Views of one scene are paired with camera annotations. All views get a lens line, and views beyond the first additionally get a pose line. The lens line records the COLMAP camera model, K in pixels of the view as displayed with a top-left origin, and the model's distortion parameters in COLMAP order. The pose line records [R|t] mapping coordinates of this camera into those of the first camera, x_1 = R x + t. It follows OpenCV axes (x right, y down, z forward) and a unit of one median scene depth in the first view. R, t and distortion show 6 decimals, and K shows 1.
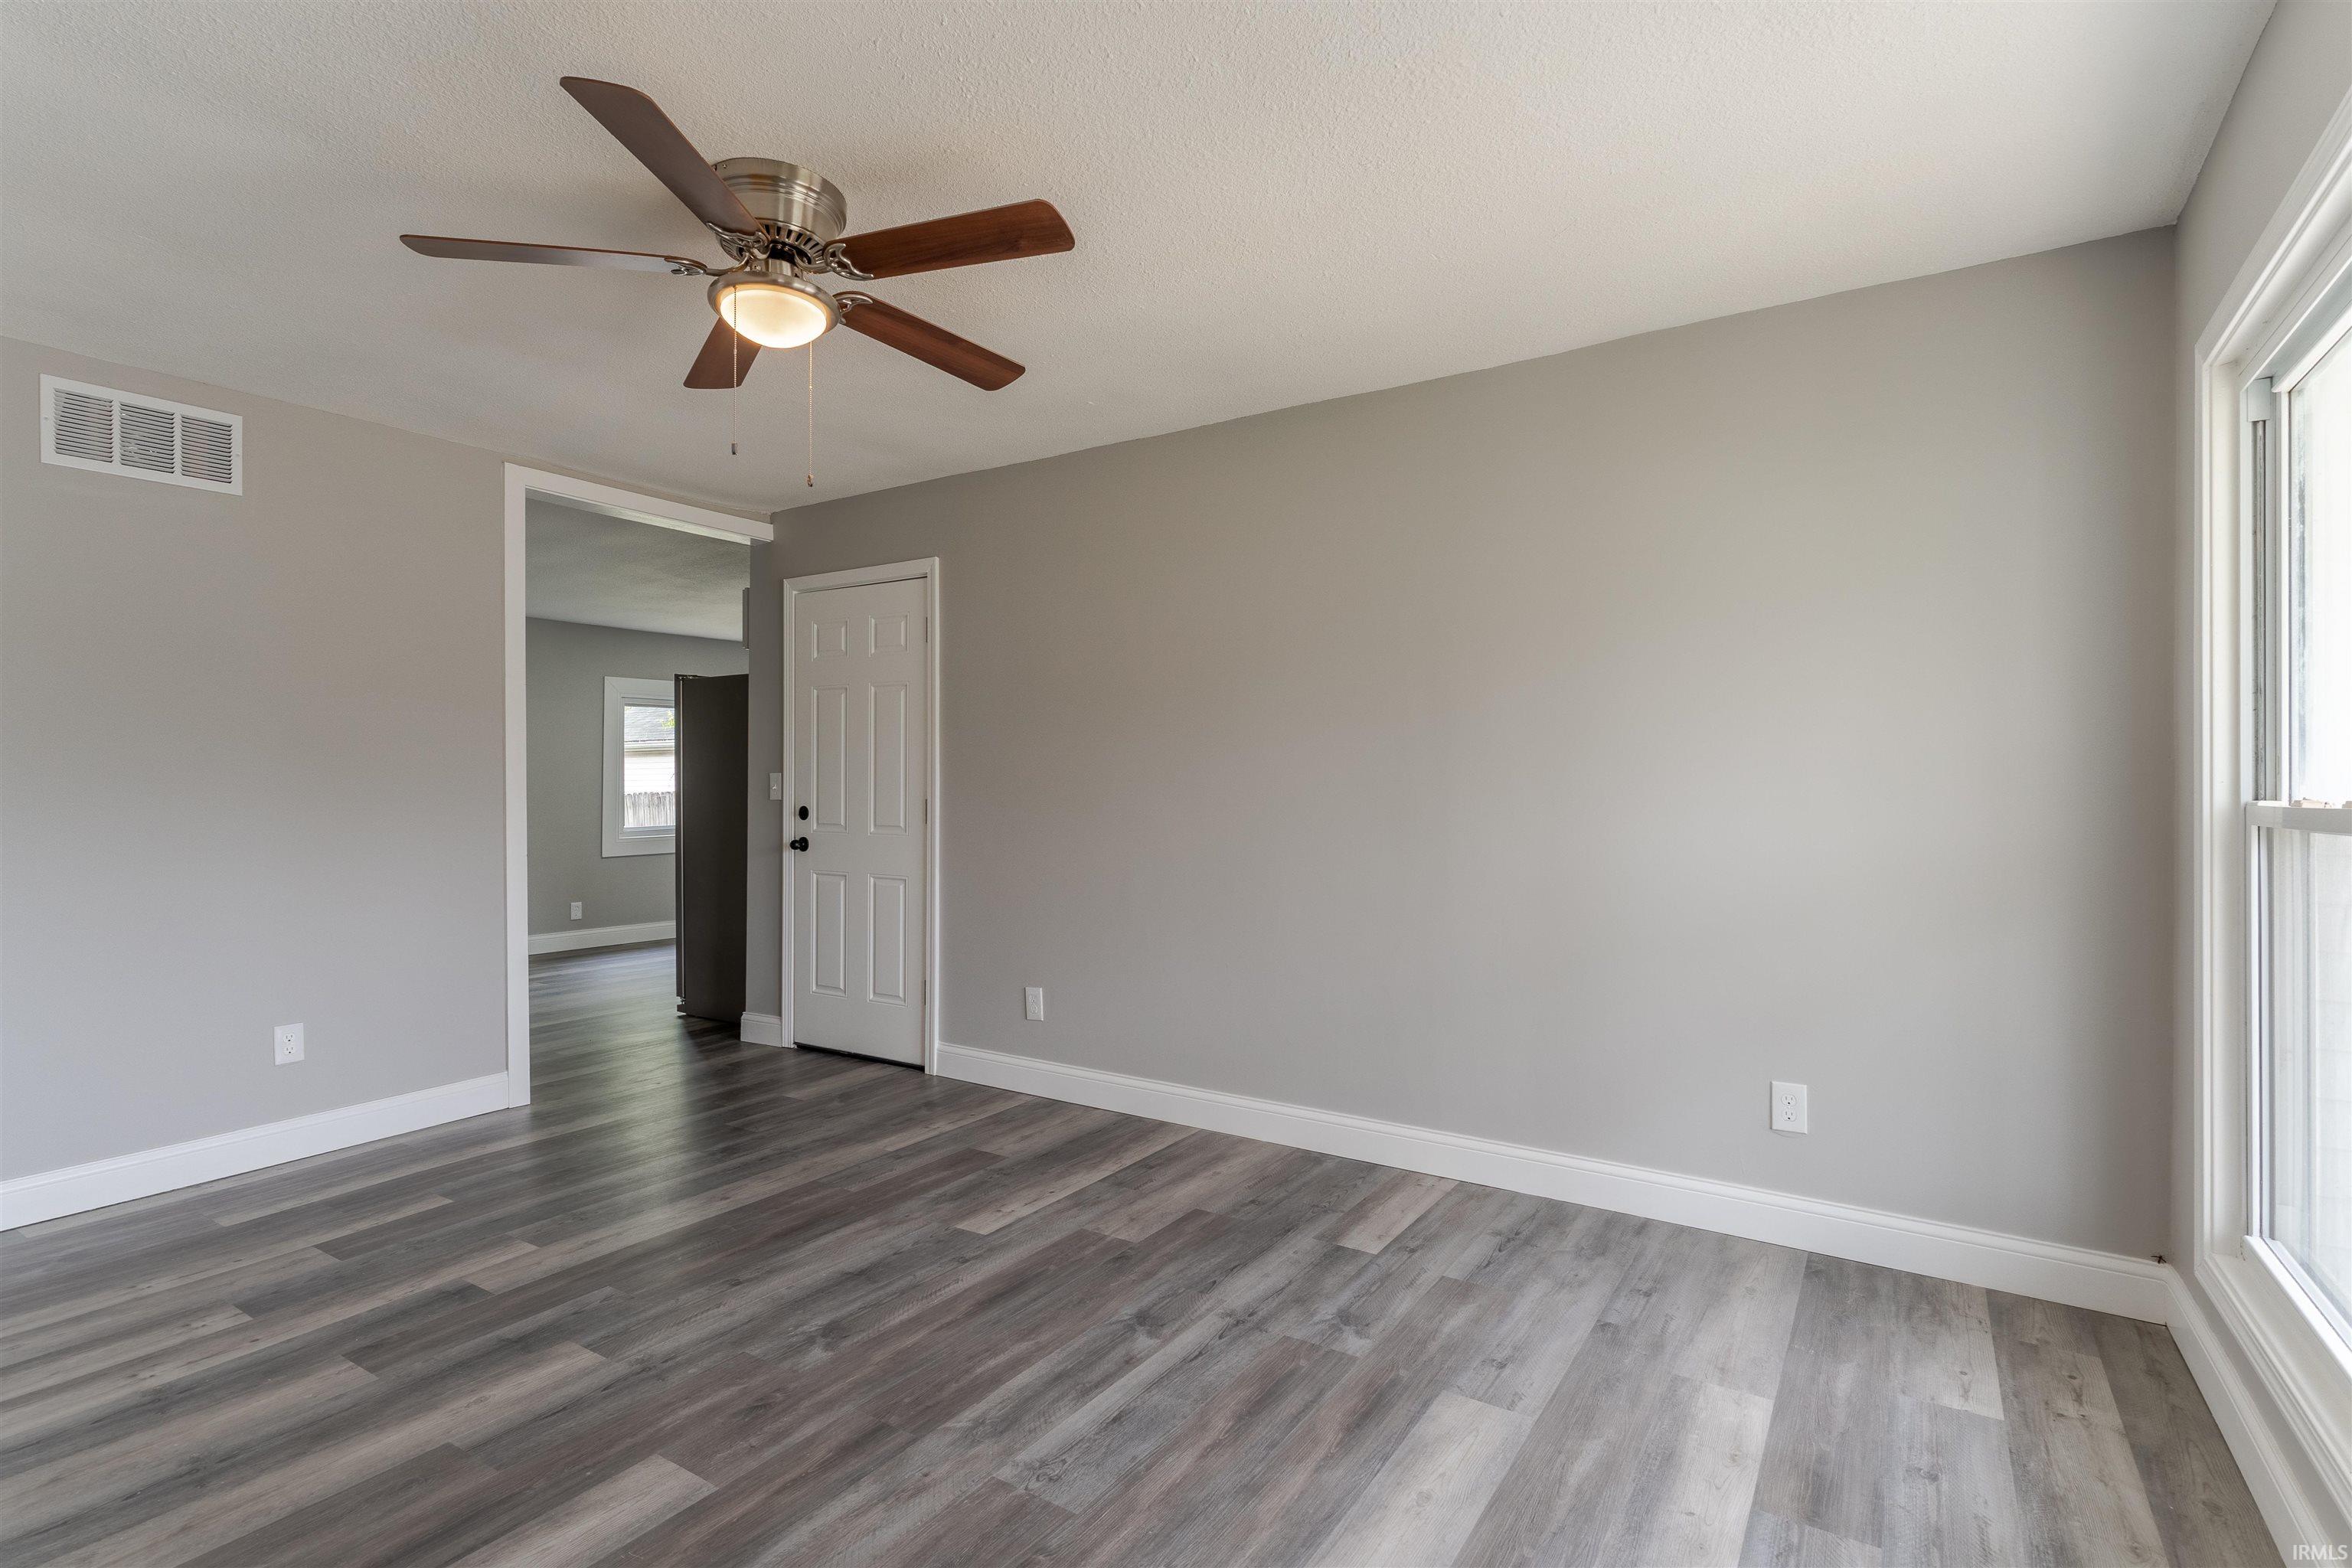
lens RADIAL K [[1134.1, 0, 1176.0], [0, 1134.1, 784.0], [0, 0, 1]] dist [0.003513, 0.000010]
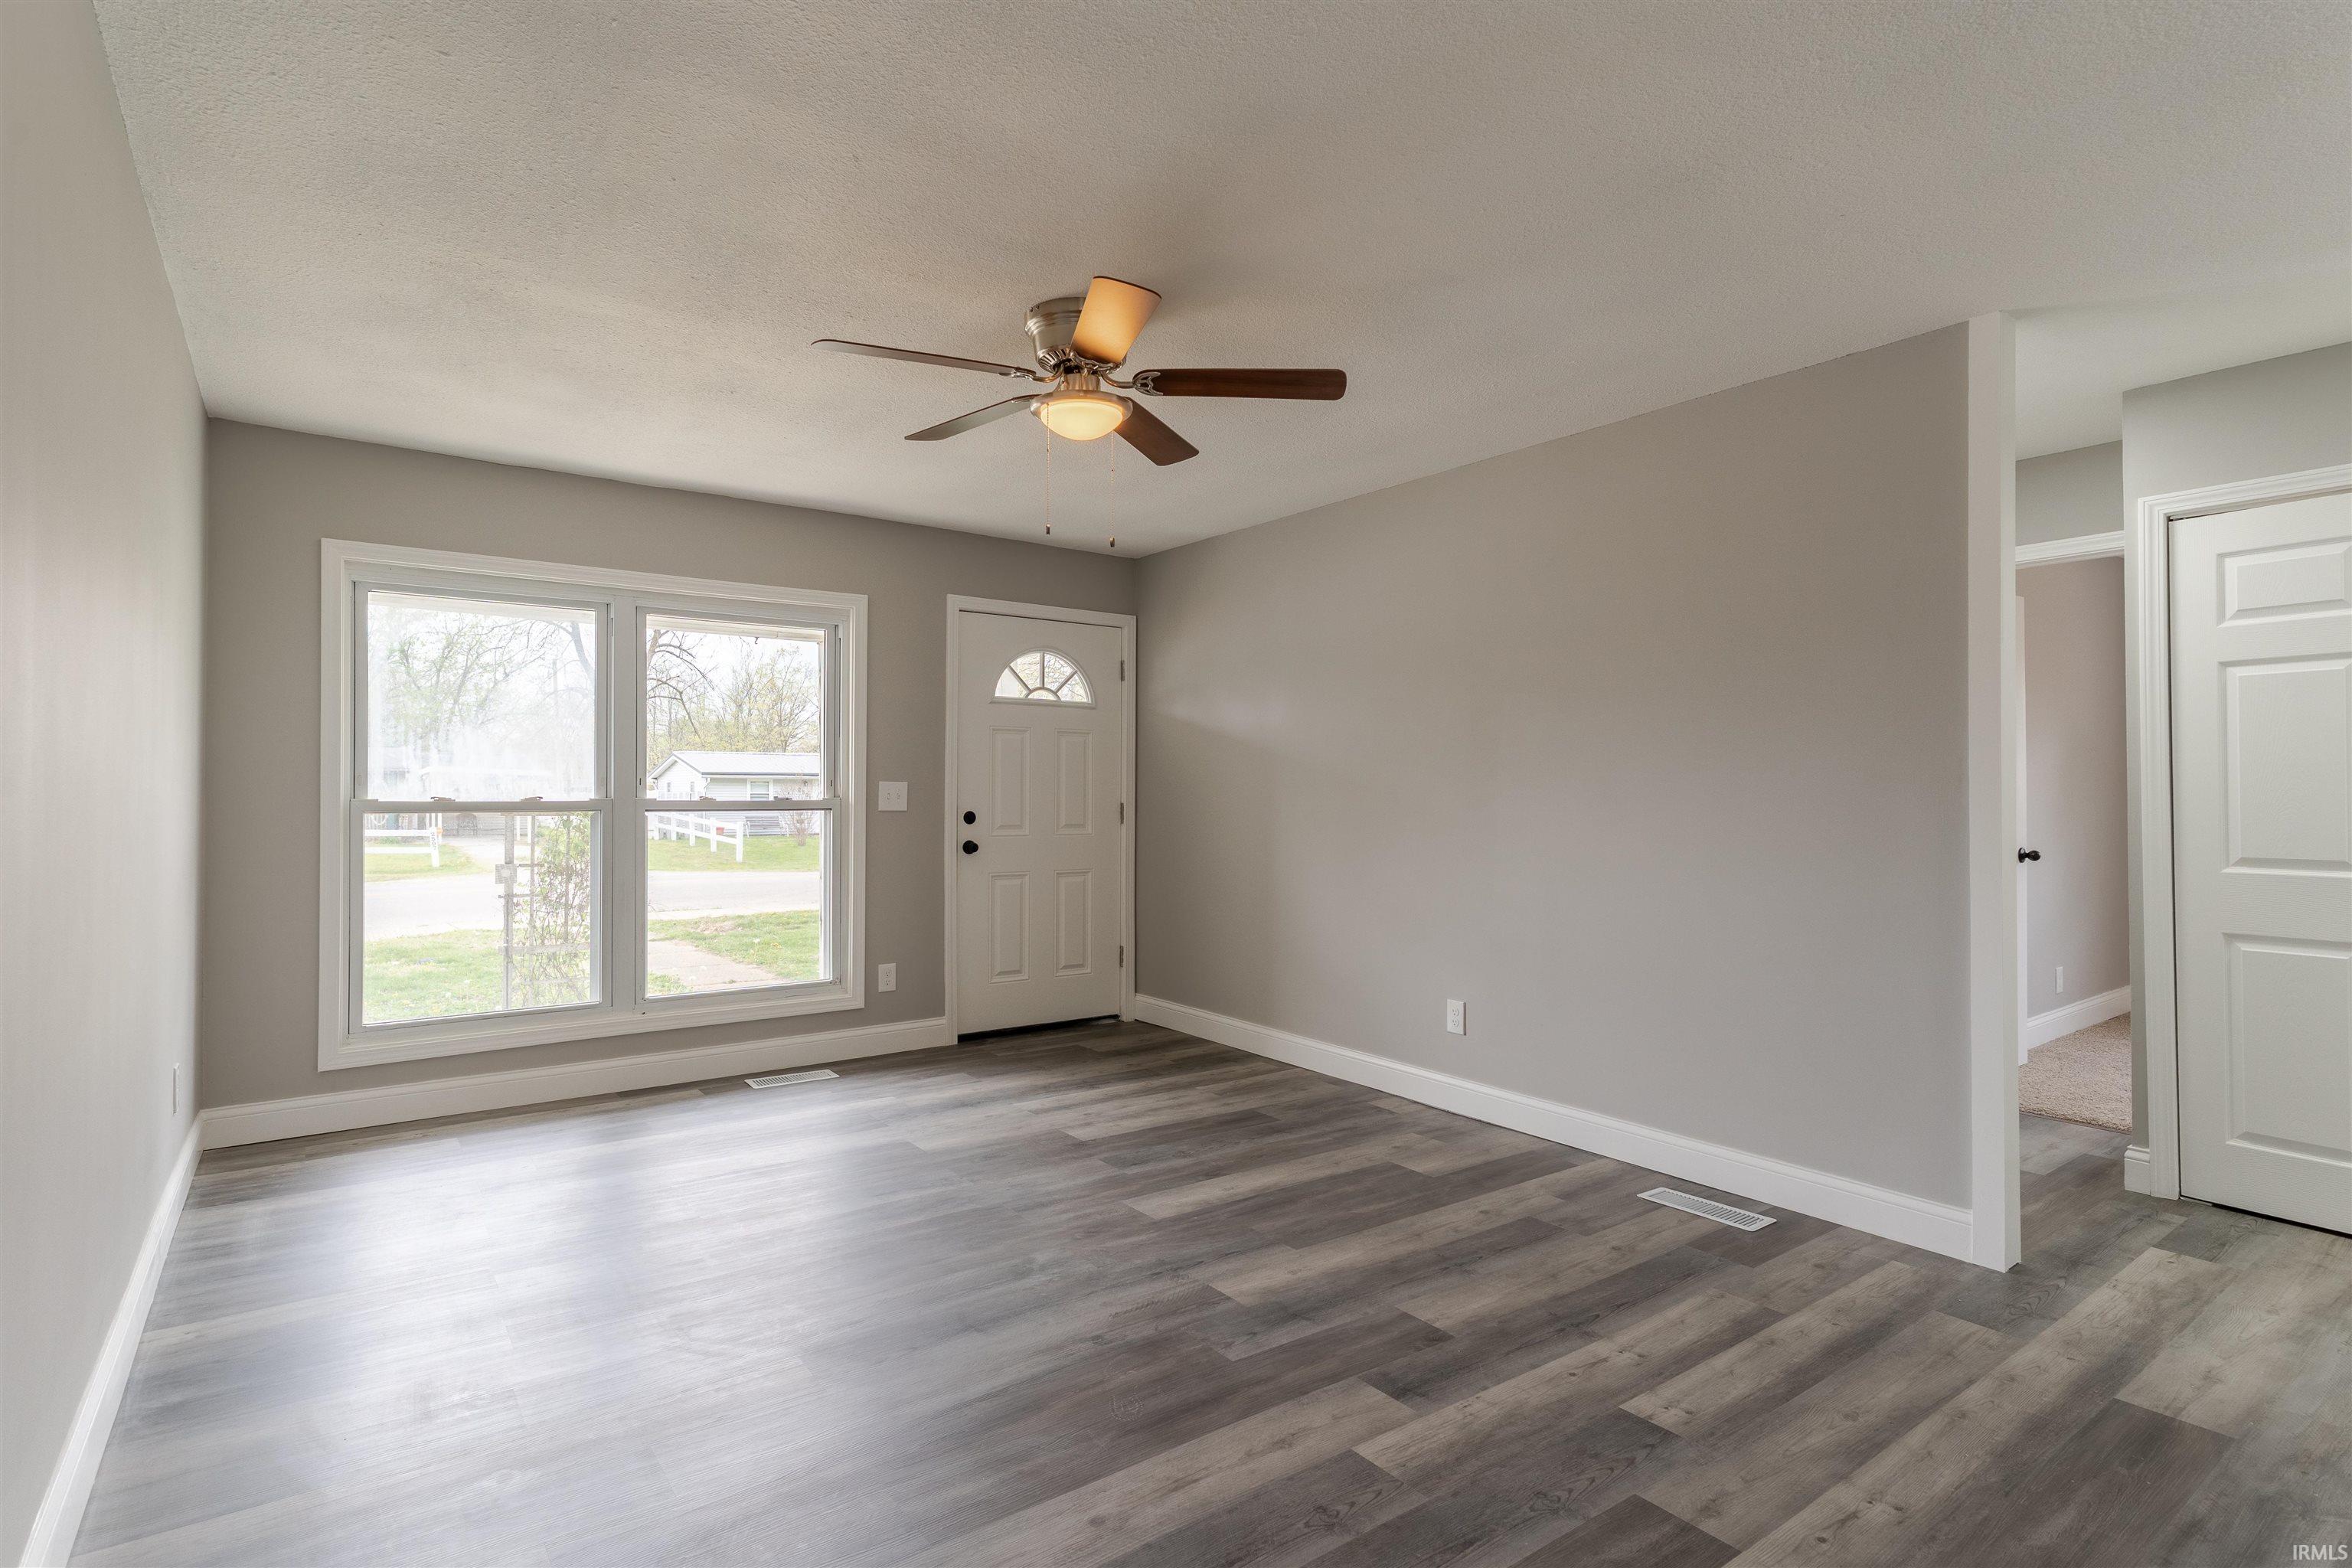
lens RADIAL K [[1132.8, 0, 1128.7], [0, 1132.8, 784.5], [0, 0, 1]] dist [-0.002359, -0.000363]
pose [[-0.924458, 0.002703, 0.381275, -0.761043], [-0.002560, 0.999908, -0.013296, 0.014529], [-0.381276, -0.013268, -0.924366, 1.845029]]
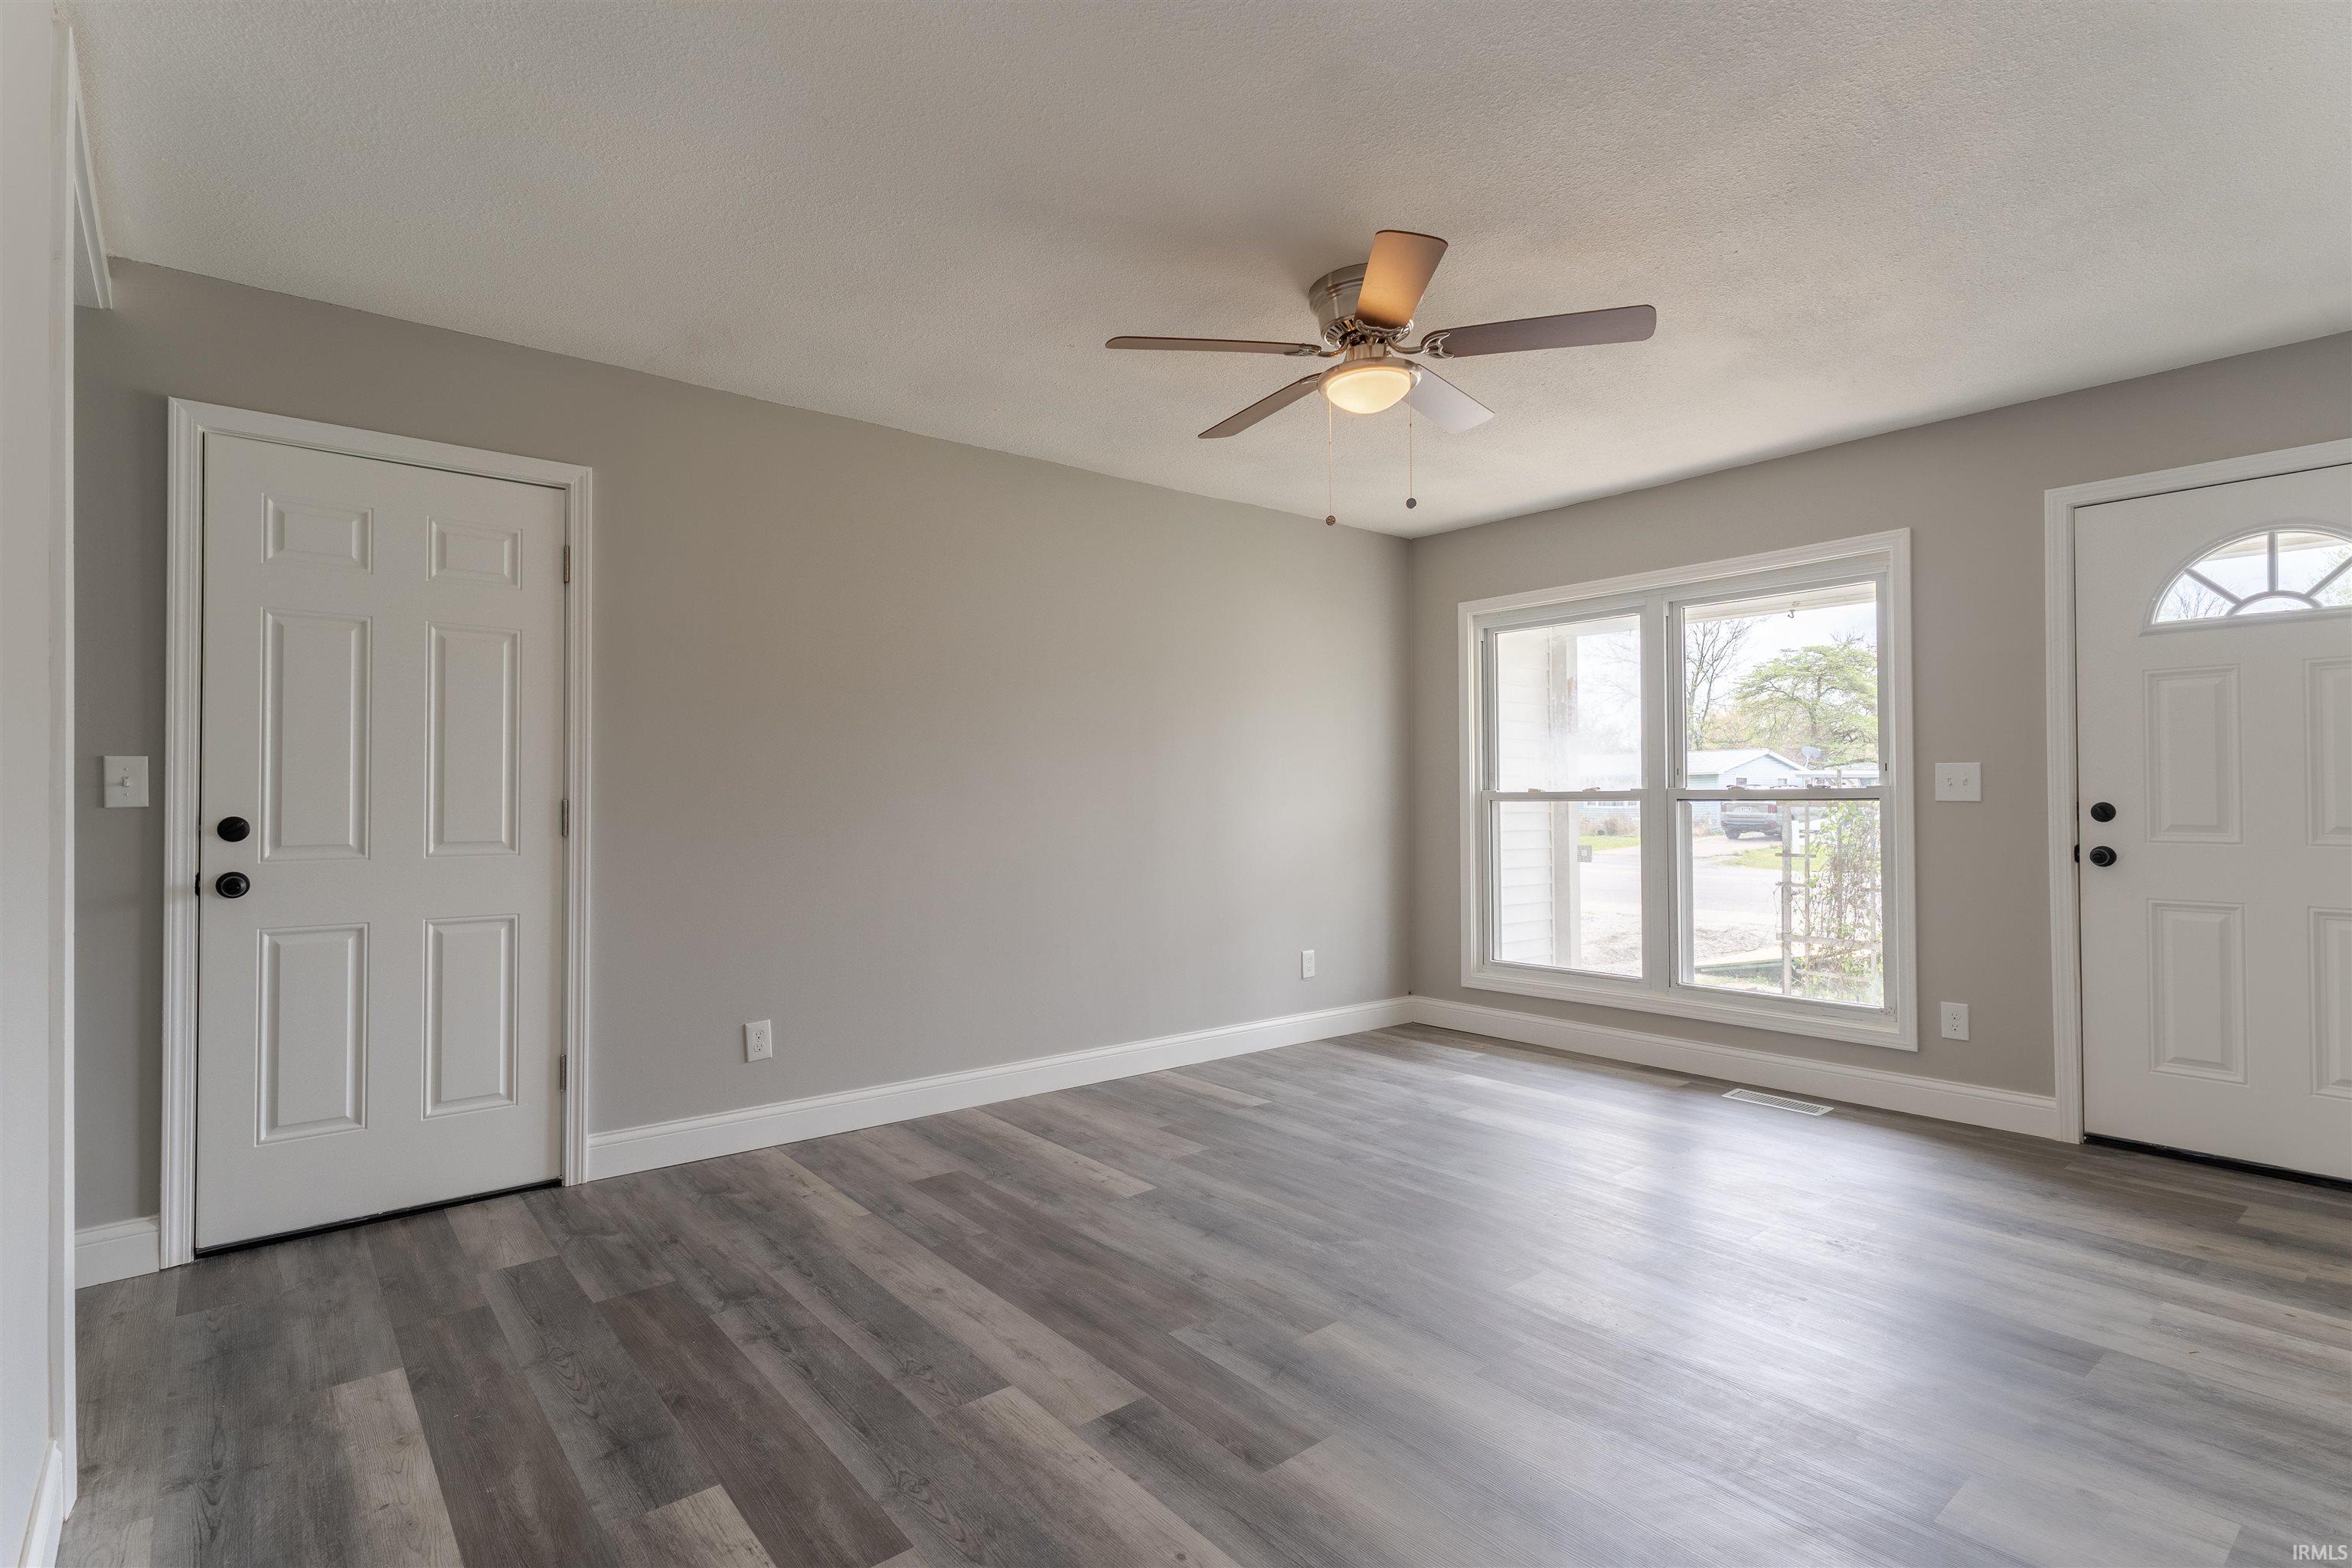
lens RADIAL K [[1134.1, 0, 1176.0], [0, 1134.1, 784.0], [0, 0, 1]] dist [0.003513, 0.000010]
pose [[0.305058, 0.007821, 0.952302, -1.355364], [0.005340, 0.999937, -0.009922, 0.021273], [-0.952319, 0.008112, 0.304997, 0.723740]]
